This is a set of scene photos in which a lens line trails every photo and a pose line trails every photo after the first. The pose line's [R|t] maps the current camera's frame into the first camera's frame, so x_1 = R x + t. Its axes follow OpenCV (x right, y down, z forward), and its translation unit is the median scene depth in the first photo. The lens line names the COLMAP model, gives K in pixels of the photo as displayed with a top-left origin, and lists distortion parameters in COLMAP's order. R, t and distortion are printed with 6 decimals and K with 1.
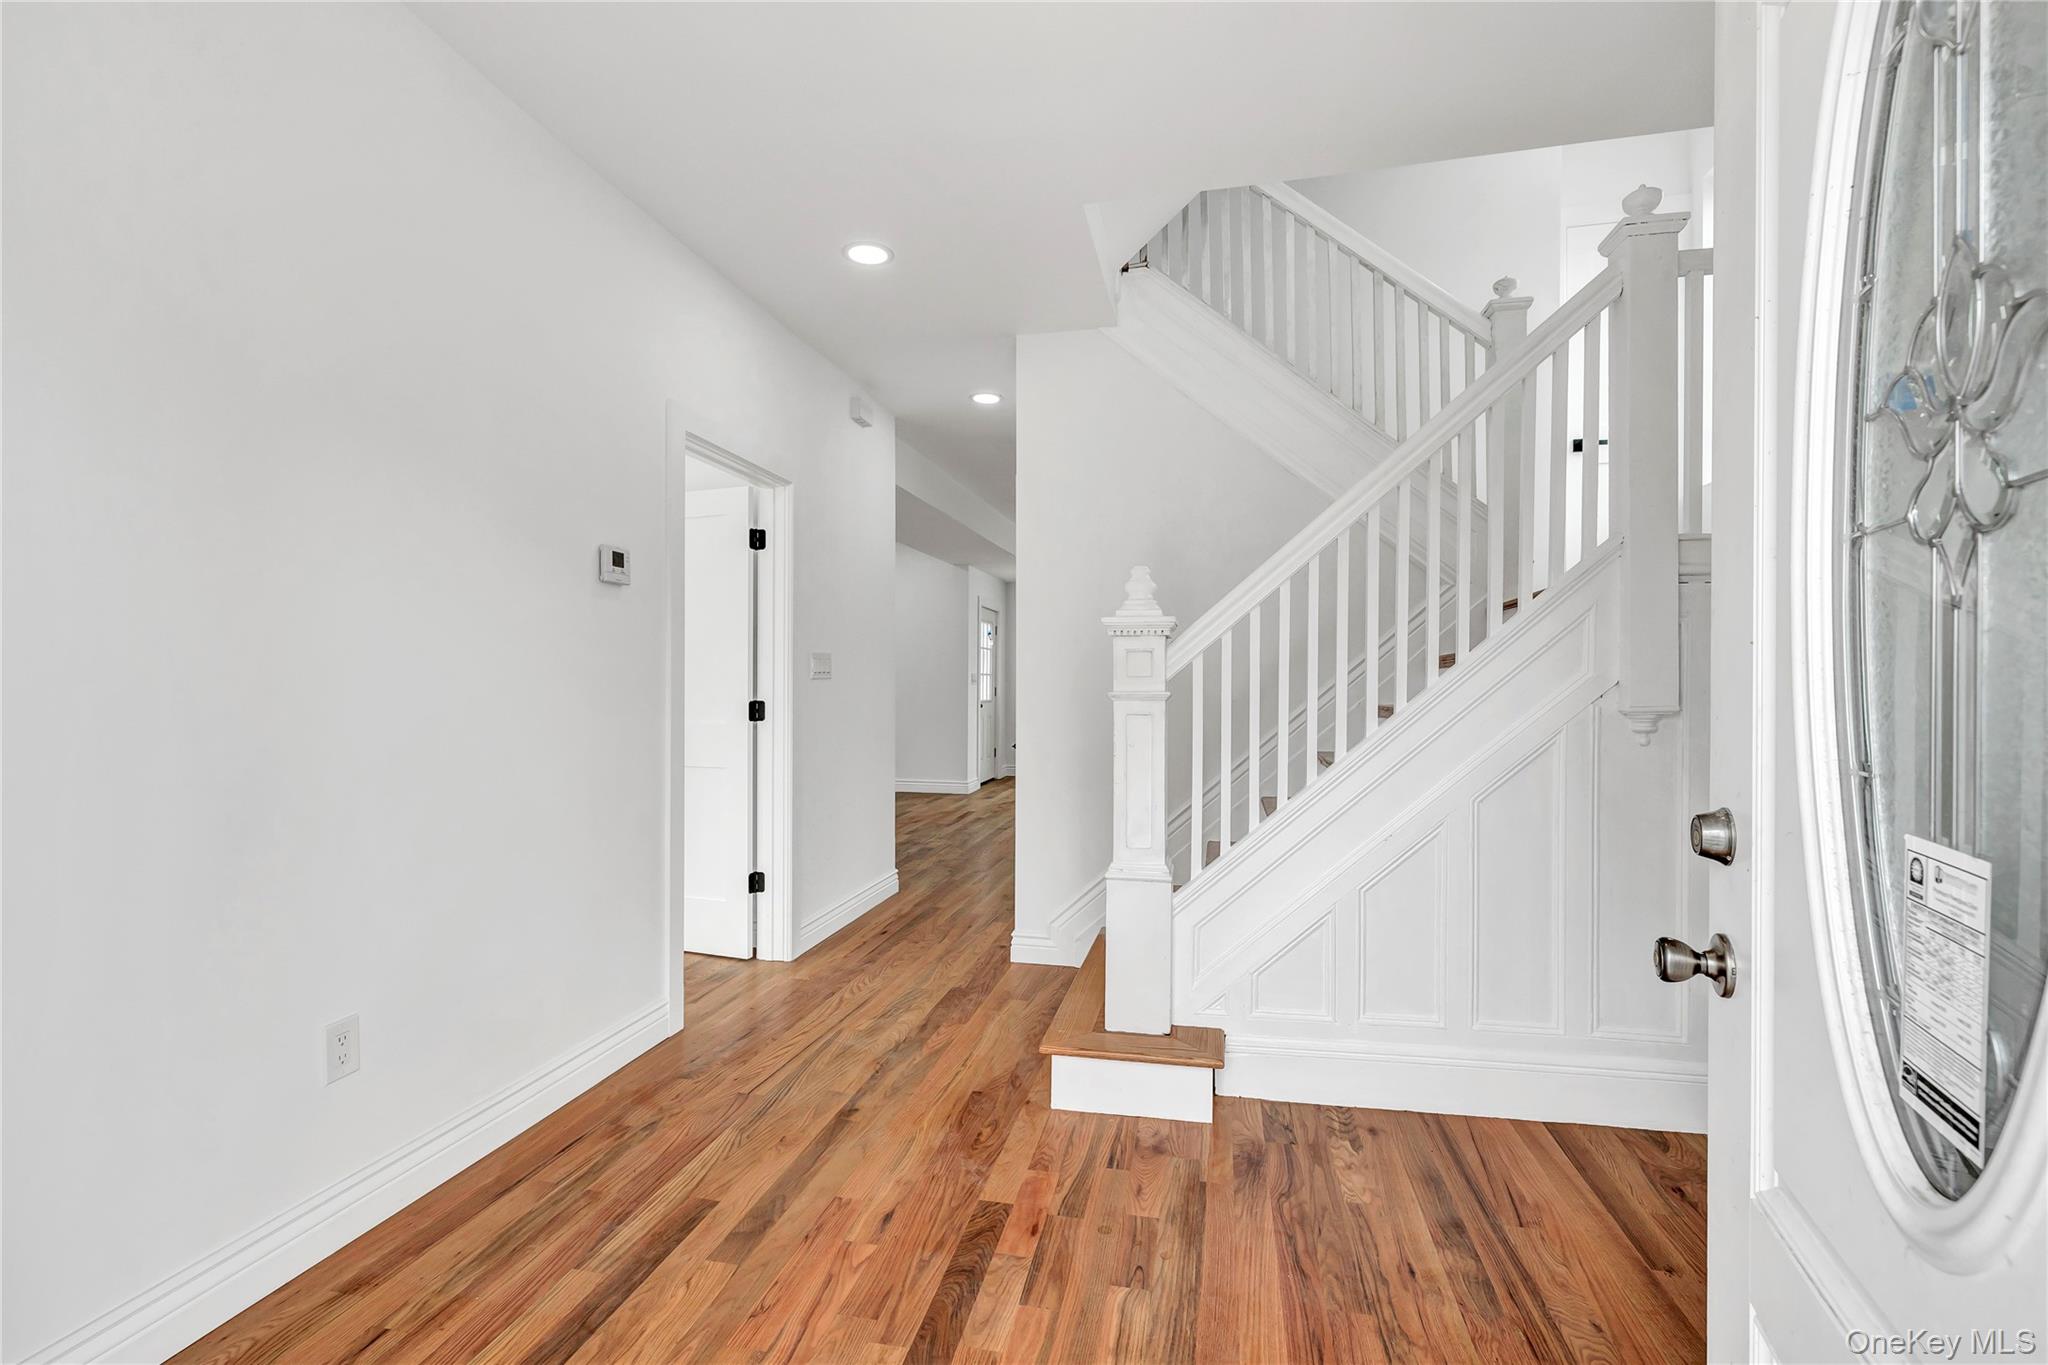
lens RADIAL K [[892.4, 0, 1023.9], [0, 892.4, 686.4], [0, 0, 1]] dist [0.000100, -0.000225]
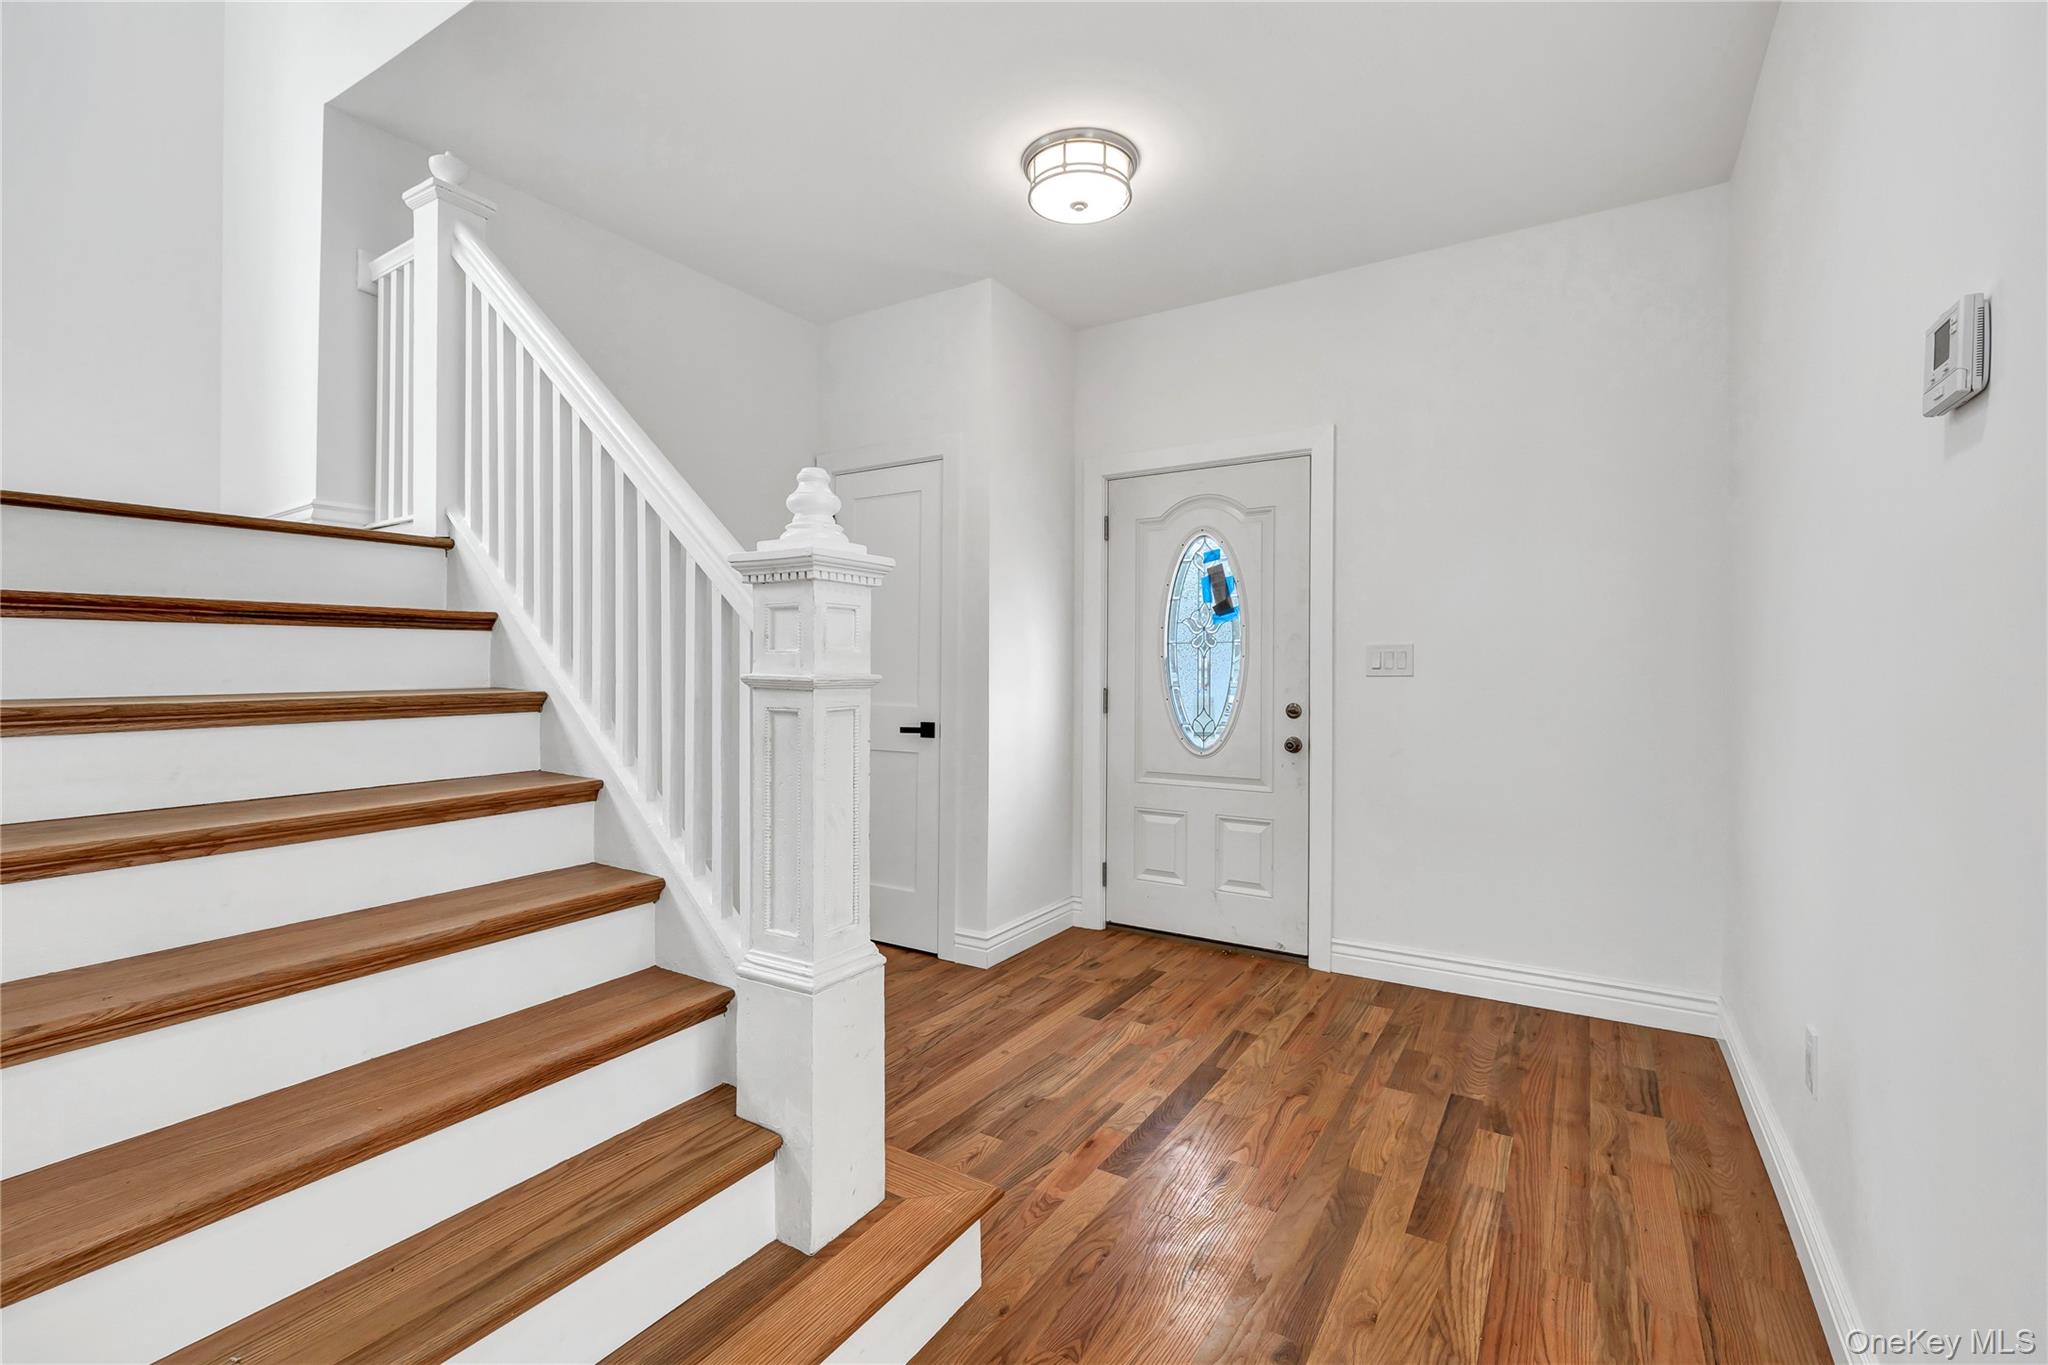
lens RADIAL K [[892.4, 0, 1027.7], [0, 892.4, 675.4], [0, 0, 1]] dist [0.000100, -0.000225]
pose [[-0.939661, -0.009129, 0.341984, -0.305552], [-0.006863, 0.999946, 0.007837, 0.000139], [-0.342037, 0.005017, -0.939673, 2.140768]]
